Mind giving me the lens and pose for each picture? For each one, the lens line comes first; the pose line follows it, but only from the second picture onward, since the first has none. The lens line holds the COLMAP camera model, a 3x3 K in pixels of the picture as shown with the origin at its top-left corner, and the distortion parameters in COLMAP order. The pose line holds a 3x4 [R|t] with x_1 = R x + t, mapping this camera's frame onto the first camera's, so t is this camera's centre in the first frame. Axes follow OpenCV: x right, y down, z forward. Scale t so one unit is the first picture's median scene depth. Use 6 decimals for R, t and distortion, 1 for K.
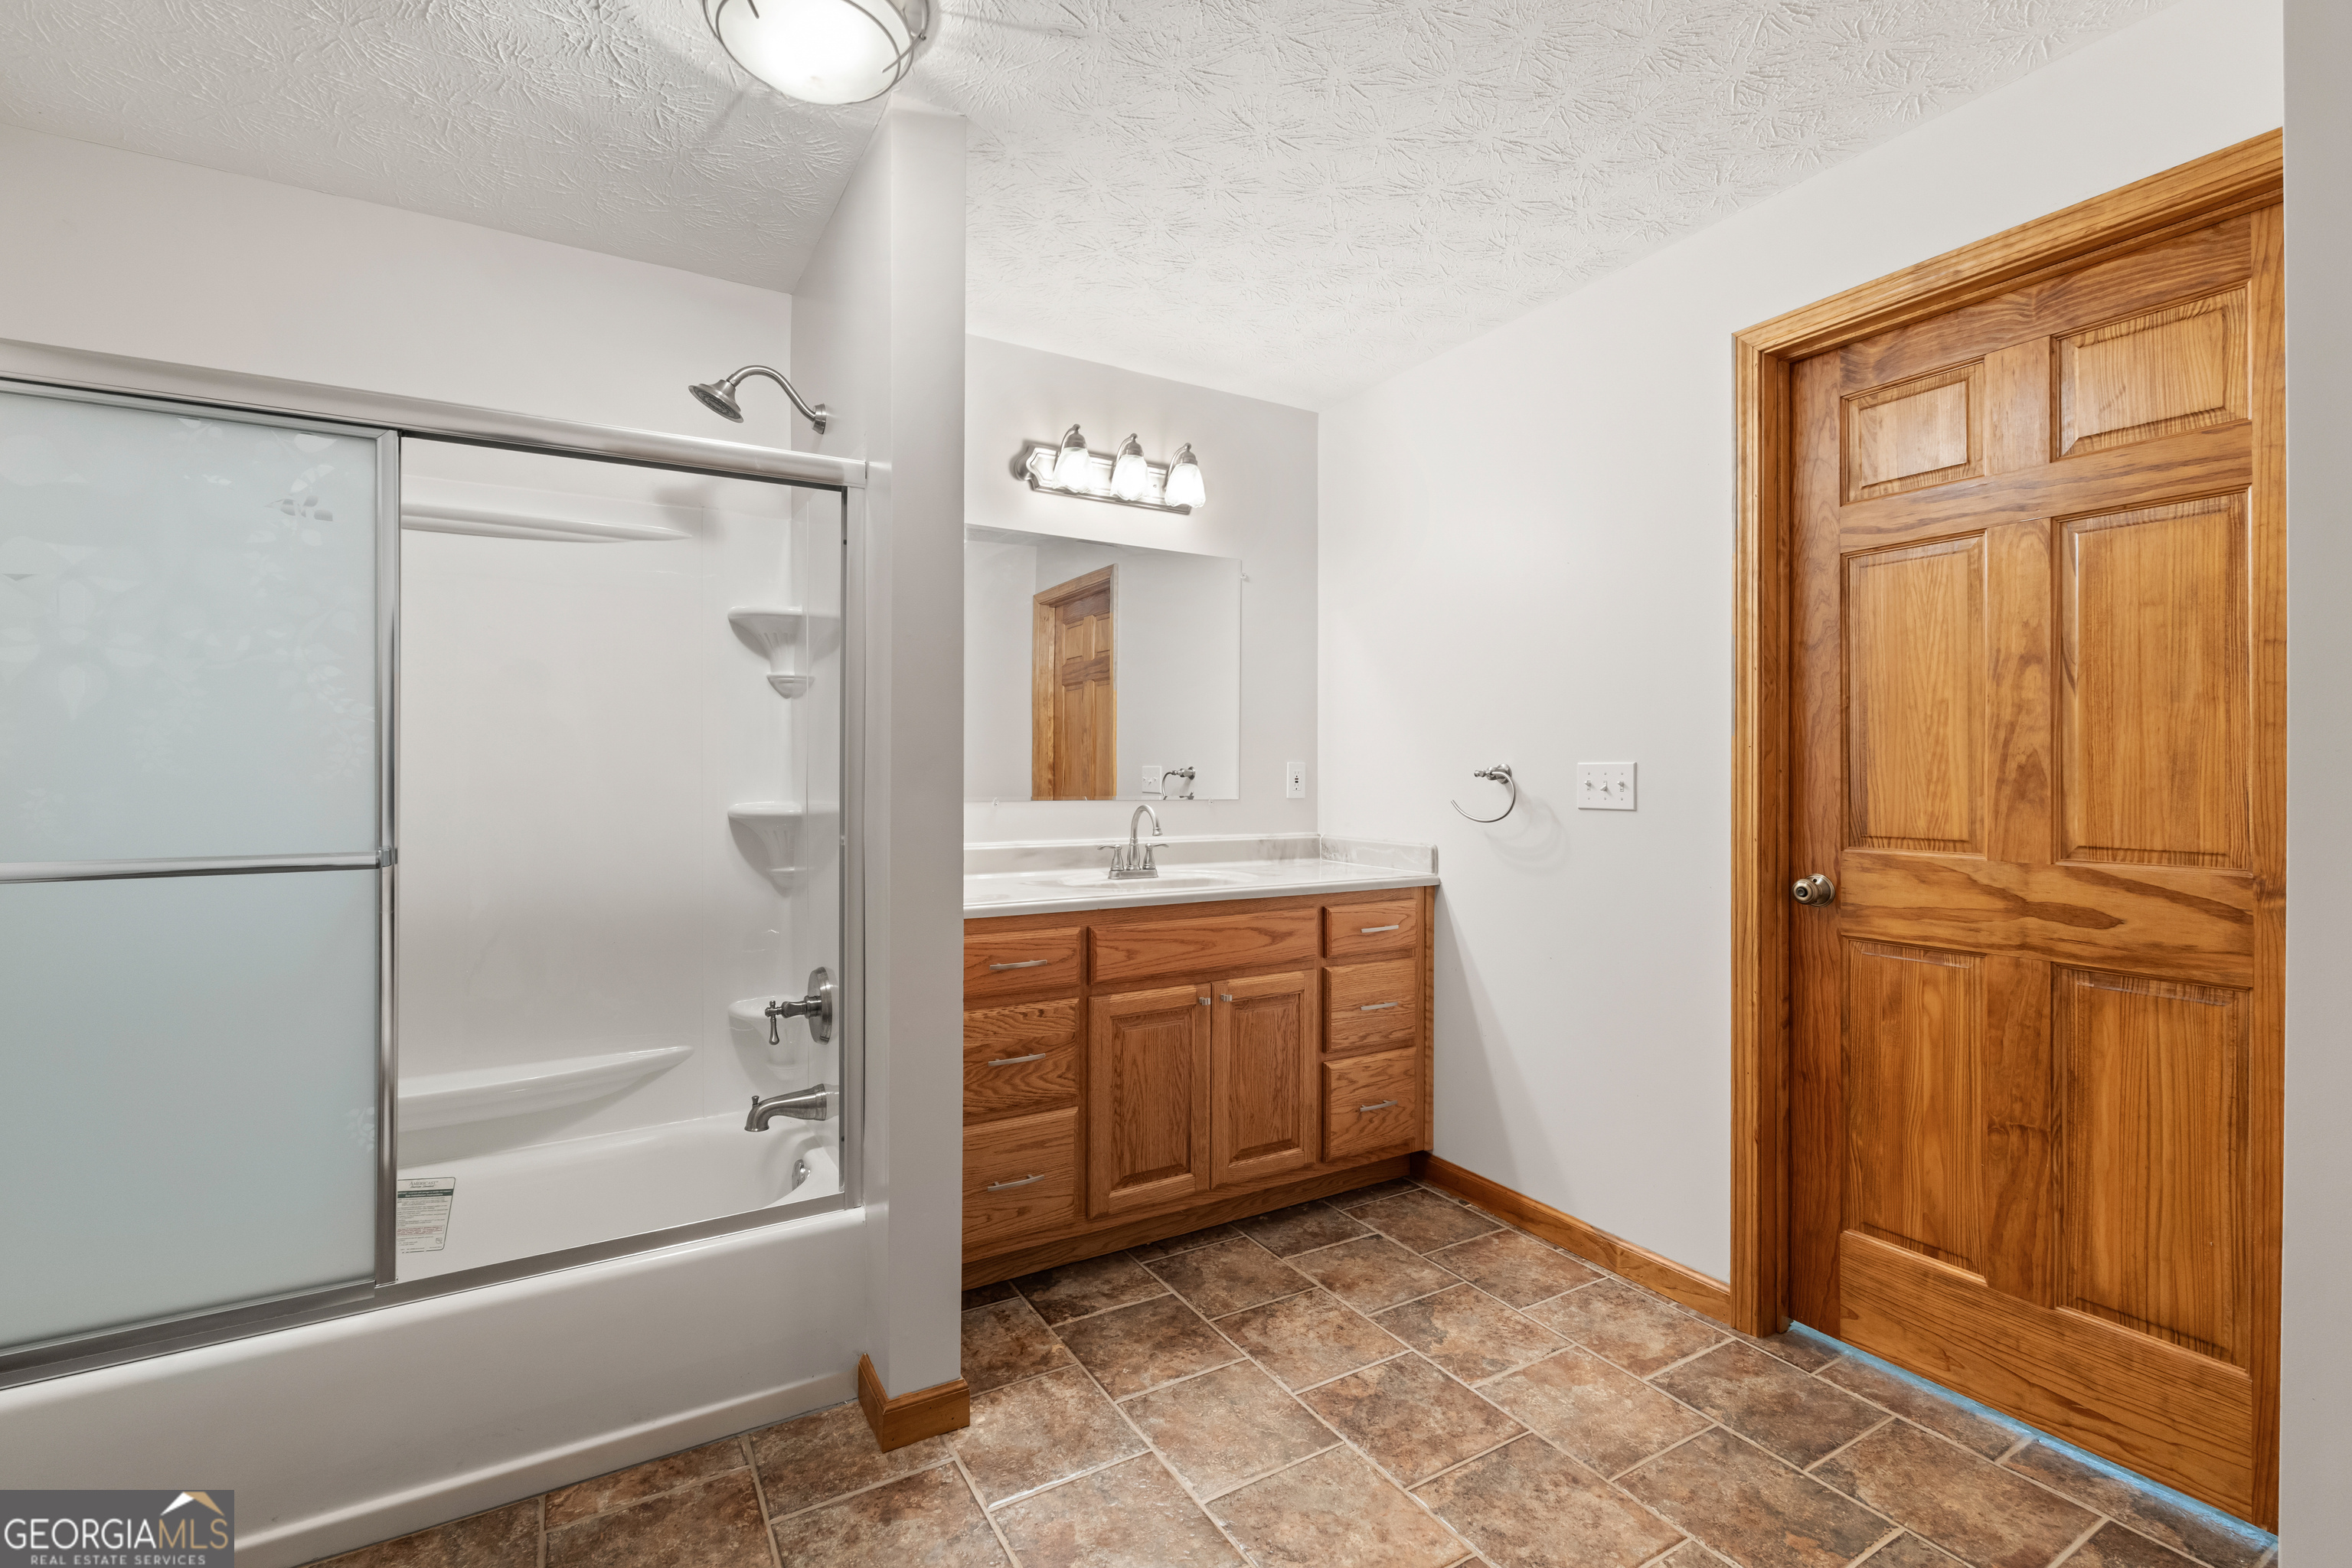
lens RADIAL K [[1041.2, 0, 1176.0], [0, 1041.2, 784.0], [0, 0, 1]] dist [-0.000818, 0.000145]
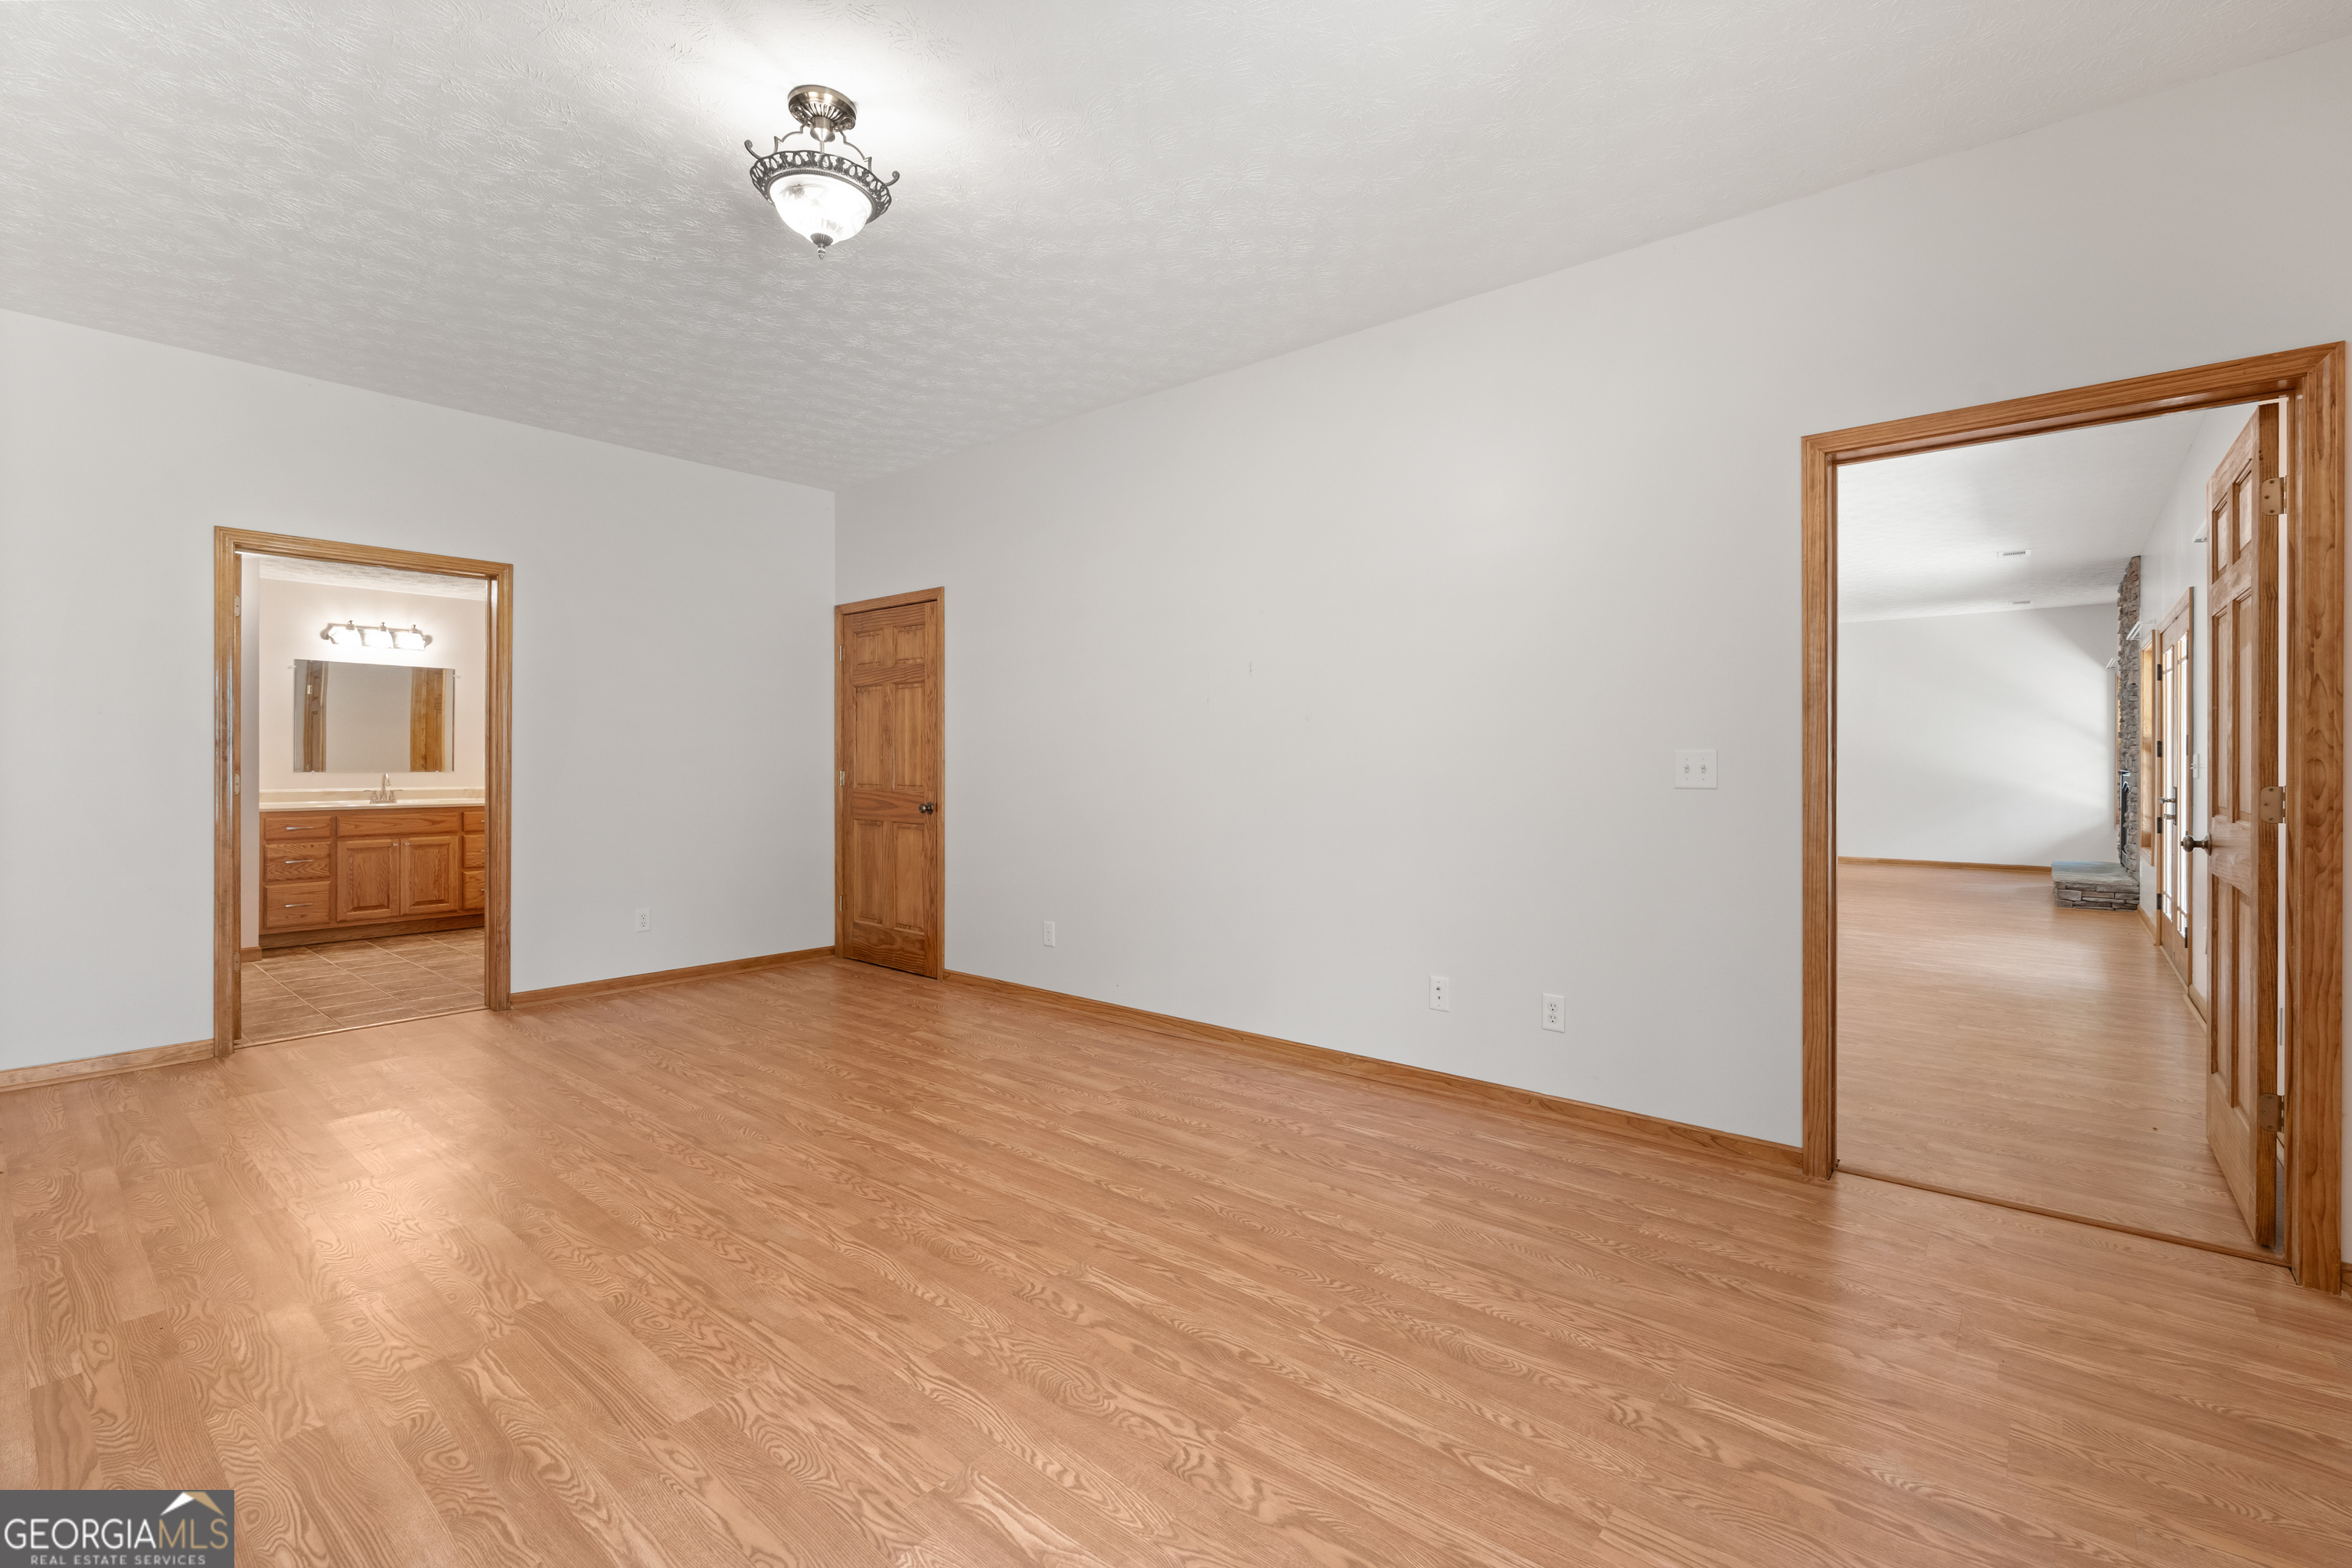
lens RADIAL K [[1033.8, 0, 1171.0], [0, 1033.8, 763.4], [0, 0, 1]] dist [-0.000261, -0.000006]
pose [[0.944821, 0.004495, 0.327557, 1.016970], [-0.006292, 0.999970, 0.004429, -0.027852], [-0.327528, -0.006245, 0.944821, -2.122945]]
